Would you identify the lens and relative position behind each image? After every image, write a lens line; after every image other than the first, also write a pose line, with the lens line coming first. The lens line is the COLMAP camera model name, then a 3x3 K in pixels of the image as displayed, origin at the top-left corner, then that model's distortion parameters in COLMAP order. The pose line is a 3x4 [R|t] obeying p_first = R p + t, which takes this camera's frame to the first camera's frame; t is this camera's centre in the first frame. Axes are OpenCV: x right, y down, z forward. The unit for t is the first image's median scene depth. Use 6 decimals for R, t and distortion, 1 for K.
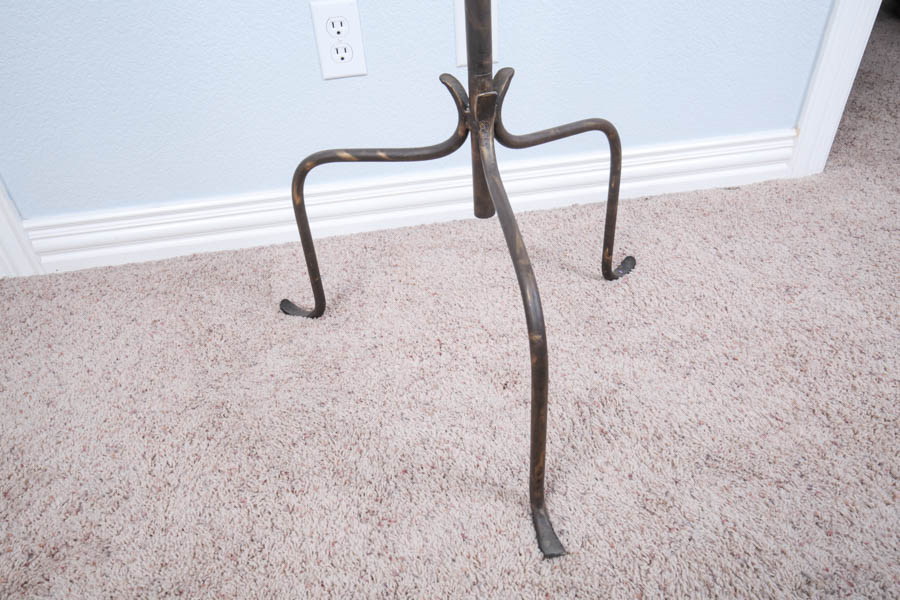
lens RADIAL K [[600.1, 0, 450.0], [0, 600.1, 300.0], [0, 0, 1]] dist [-0.010040, 0.004908]
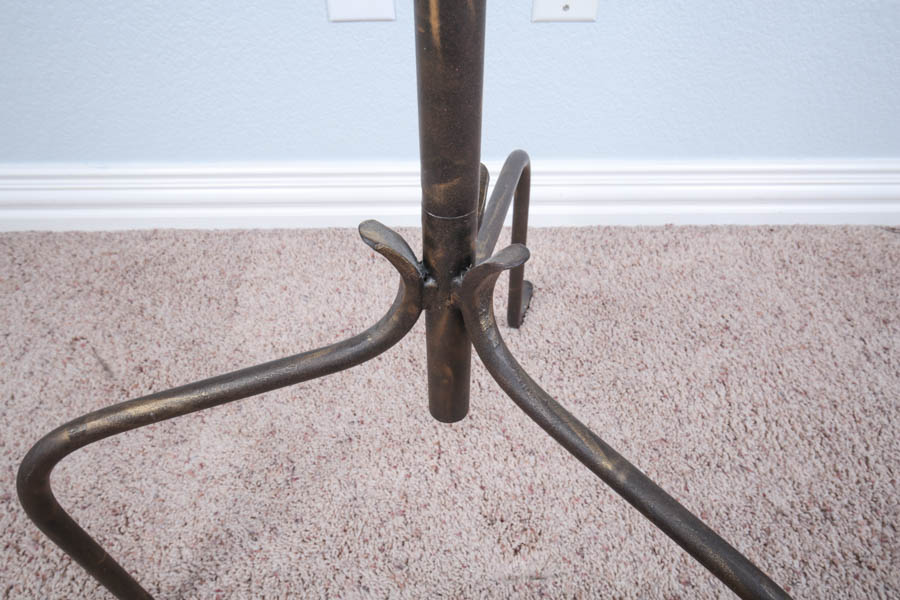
lens RADIAL K [[600.1, 0, 450.0], [0, 600.1, 300.0], [0, 0, 1]] dist [-0.010040, 0.004908]
pose [[0.985104, 0.155527, -0.073360, 0.018534], [-0.139520, 0.972262, 0.187723, -0.217766], [0.100521, -0.174691, 0.979479, 0.316874]]
